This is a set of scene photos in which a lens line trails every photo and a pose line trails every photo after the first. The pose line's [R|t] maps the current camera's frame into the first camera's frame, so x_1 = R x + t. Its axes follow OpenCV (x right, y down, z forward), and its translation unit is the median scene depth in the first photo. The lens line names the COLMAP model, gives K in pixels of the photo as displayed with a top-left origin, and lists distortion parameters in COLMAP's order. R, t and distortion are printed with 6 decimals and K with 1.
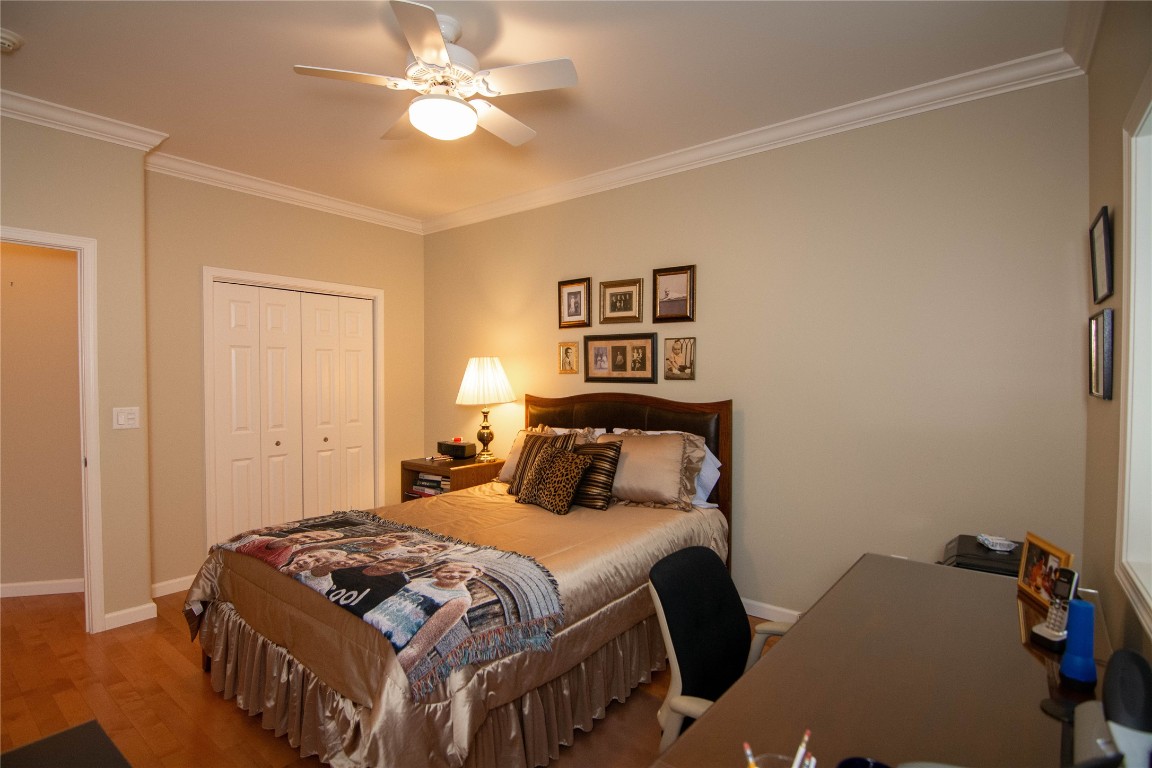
lens RADIAL K [[560.3, 0, 570.7], [0, 560.3, 388.0], [0, 0, 1]] dist [-0.003761, -0.012085]
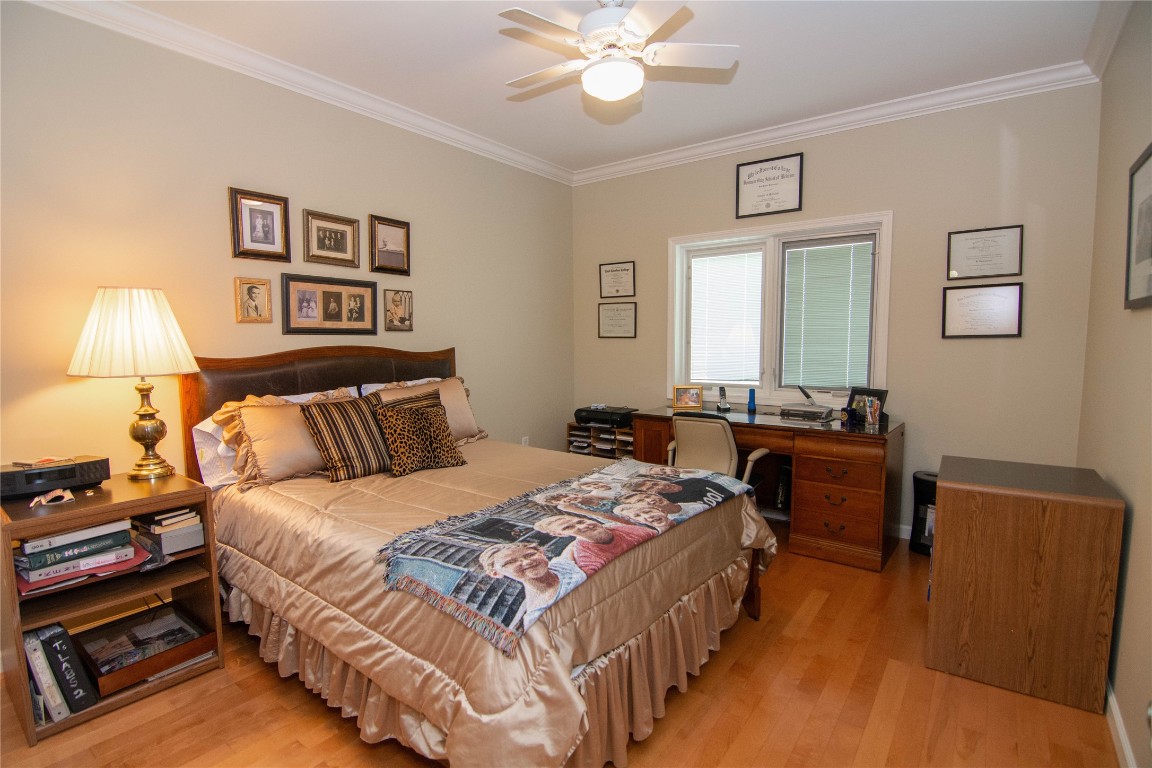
lens RADIAL K [[560.3, 0, 570.7], [0, 560.3, 388.0], [0, 0, 1]] dist [-0.003761, -0.012085]
pose [[-0.017436, -0.089320, 0.995850, -0.824052], [0.029350, 0.995527, 0.089805, 0.006100], [-0.999417, 0.030794, -0.014737, 0.680610]]
